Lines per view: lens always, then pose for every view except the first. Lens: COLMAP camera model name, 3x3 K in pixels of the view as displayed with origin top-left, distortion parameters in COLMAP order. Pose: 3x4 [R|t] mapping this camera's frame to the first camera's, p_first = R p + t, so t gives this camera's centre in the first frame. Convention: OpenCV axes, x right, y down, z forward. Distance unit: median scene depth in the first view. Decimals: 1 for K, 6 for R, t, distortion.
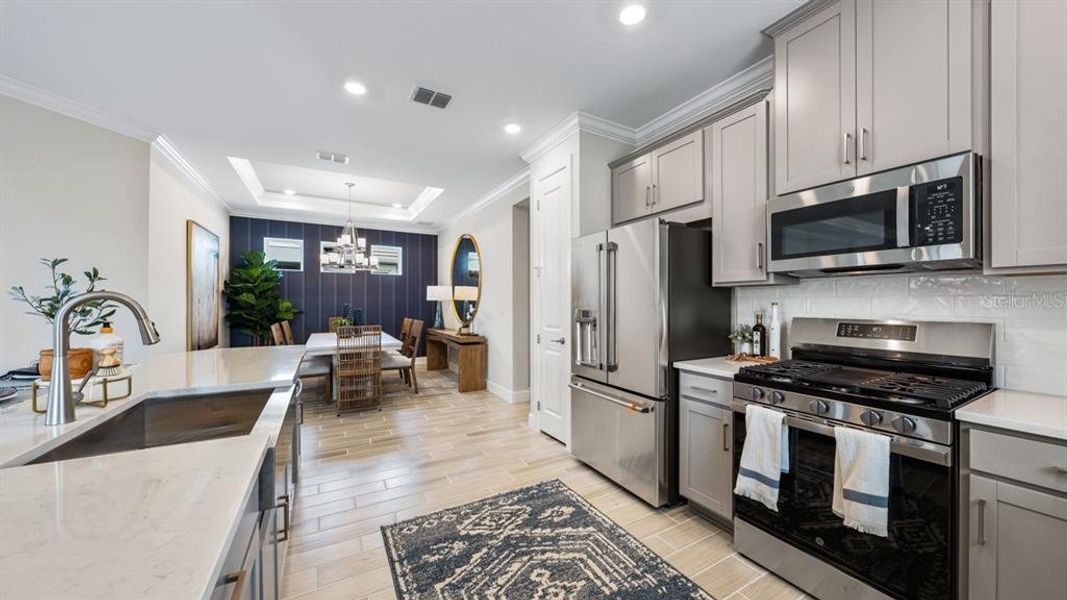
lens RADIAL K [[369.7, 0, 534.2], [0, 369.7, 304.3], [0, 0, 1]] dist [0.000707, -0.000010]
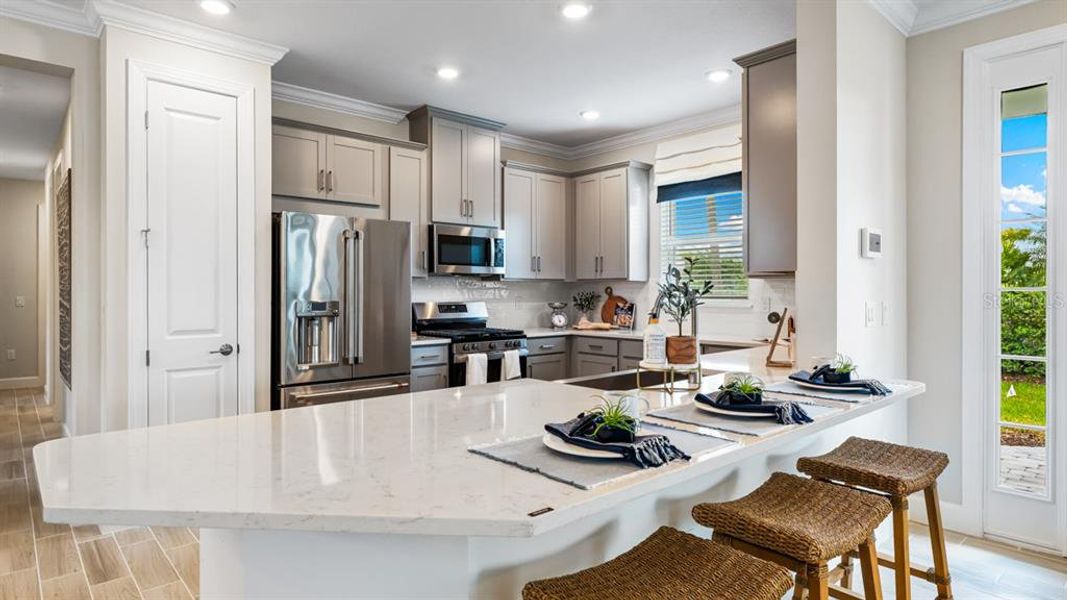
lens RADIAL K [[588.3, 0, 533.3], [0, 588.3, 293.2], [0, 0, 1]] dist [0.001905, -0.000141]
pose [[-0.216107, -0.003187, 0.976364, -0.993054], [0.002887, 0.999988, 0.003903, -0.005507], [-0.976365, 0.003662, -0.216095, 0.627145]]
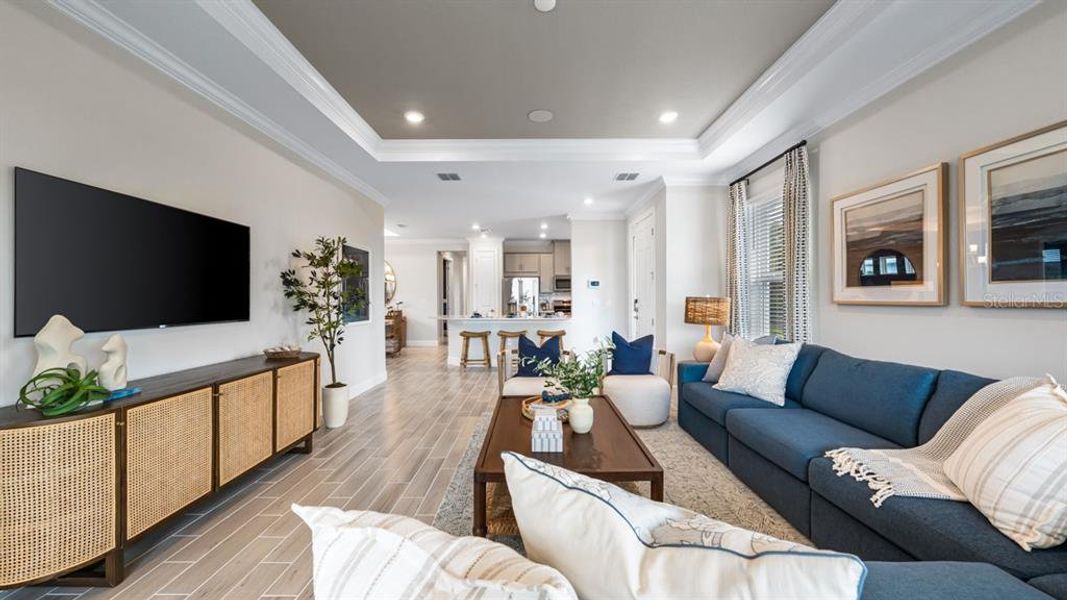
lens RADIAL K [[379.6, 0, 533.5], [0, 379.6, 300.0], [0, 0, 1]] dist [-0.001378, -0.000138]
pose [[0.492771, -0.010549, 0.870095, -2.140686], [0.007148, 0.999942, 0.008075, -0.003917], [-0.870130, 0.002240, 0.492818, -0.679982]]
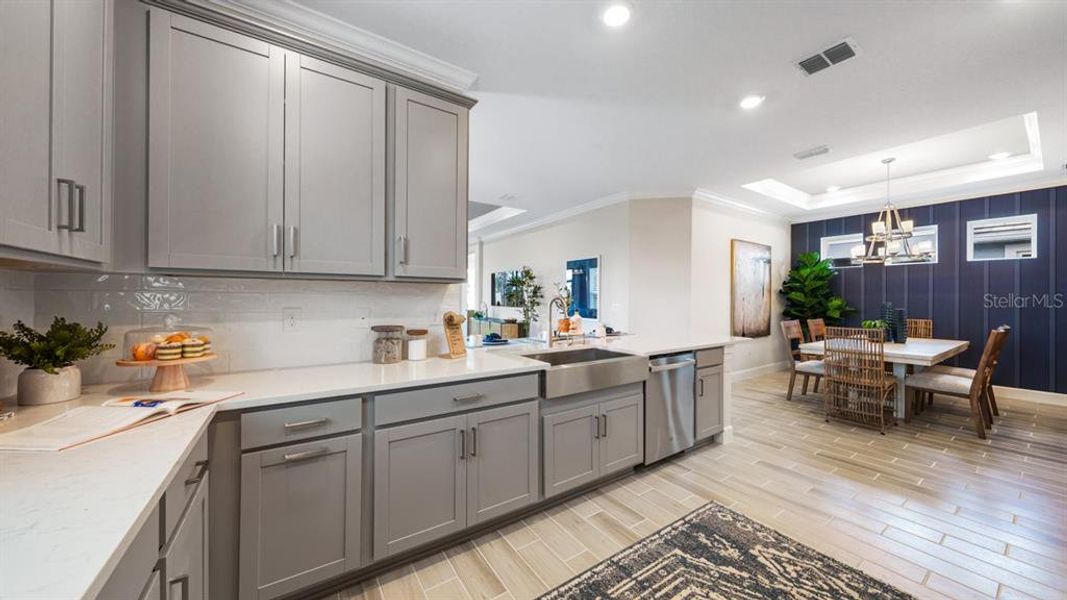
lens RADIAL K [[360.1, 0, 537.9], [0, 360.1, 297.1], [0, 0, 1]] dist [-0.001385, -0.000054]
pose [[0.087418, -0.004369, -0.996162, 0.368061], [-0.007757, 0.999957, -0.005067, -0.004496], [0.996142, 0.008170, 0.087380, 0.214026]]
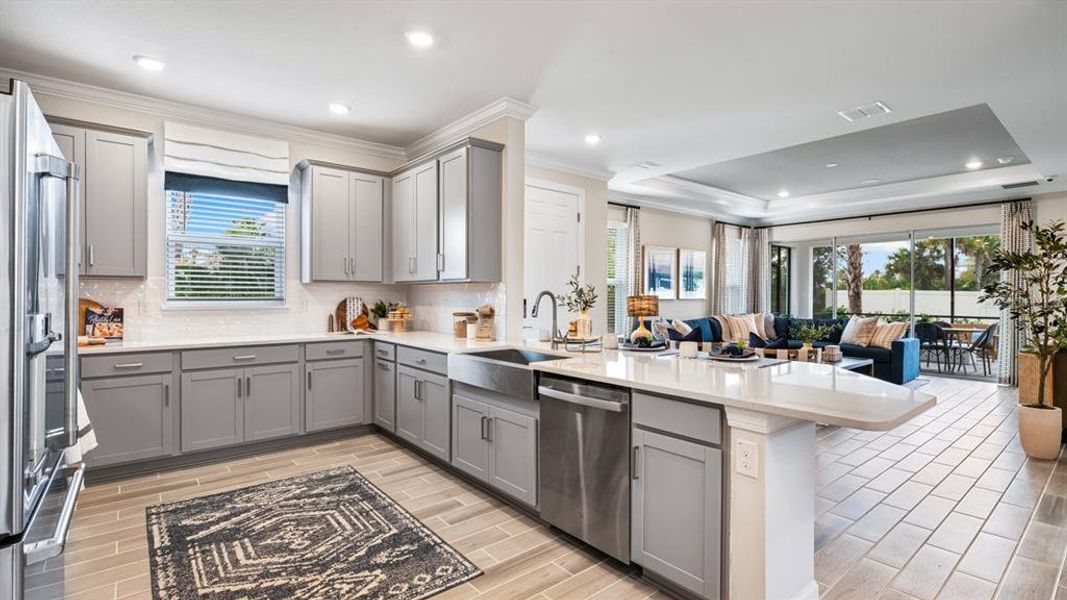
lens RADIAL K [[491.8, 0, 534.4], [0, 491.8, 297.4], [0, 0, 1]] dist [-0.000003, -0.000062]
pose [[-0.984660, -0.003103, -0.174457, -0.193882], [-0.004469, 0.999962, 0.007433, -0.005515], [0.174427, 0.008099, -0.984637, 1.205577]]
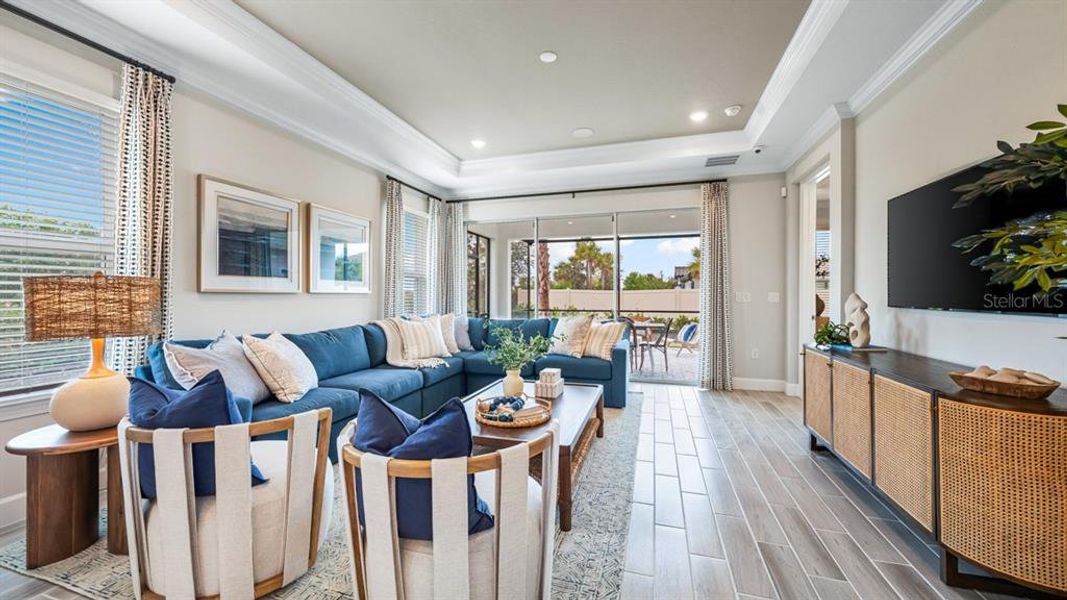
lens RADIAL K [[396.5, 0, 535.1], [0, 396.5, 295.6], [0, 0, 1]] dist [-0.001437, -0.000391]
pose [[-0.721963, -0.002420, -0.691927, -0.983347], [-0.002295, 0.999997, -0.001103, 0.022953], [0.691927, 0.000792, -0.721967, 0.199139]]
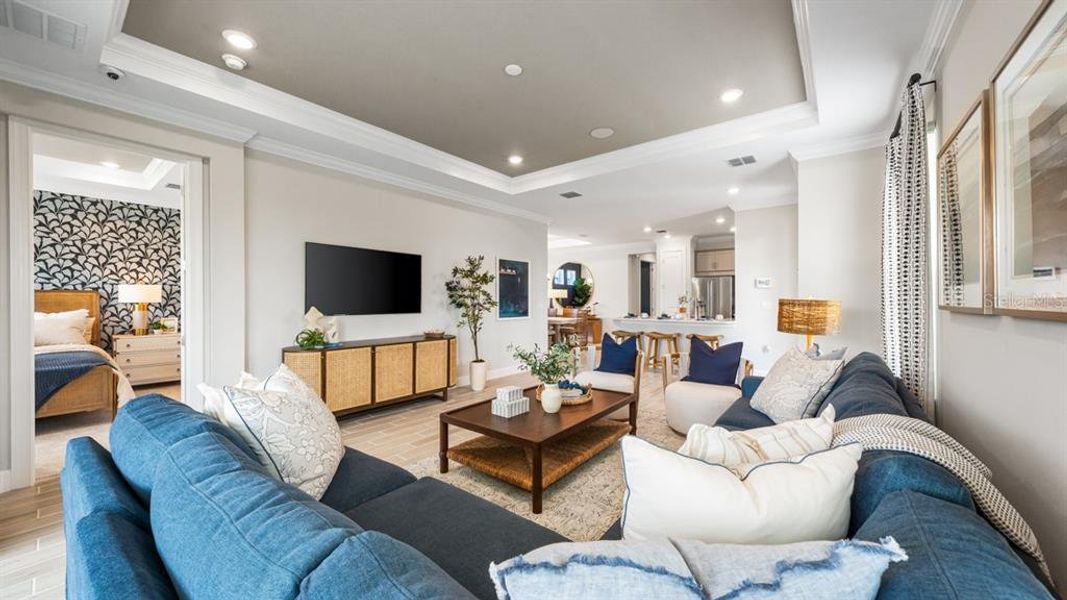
lens RADIAL K [[382.3, 0, 534.6], [0, 382.3, 301.7], [0, 0, 1]] dist [-0.000711, -0.000067]
pose [[0.926356, -0.006900, 0.376586, -1.851495], [0.004841, 0.999968, 0.006413, -0.003237], [-0.376618, -0.004118, 0.926359, -1.153926]]
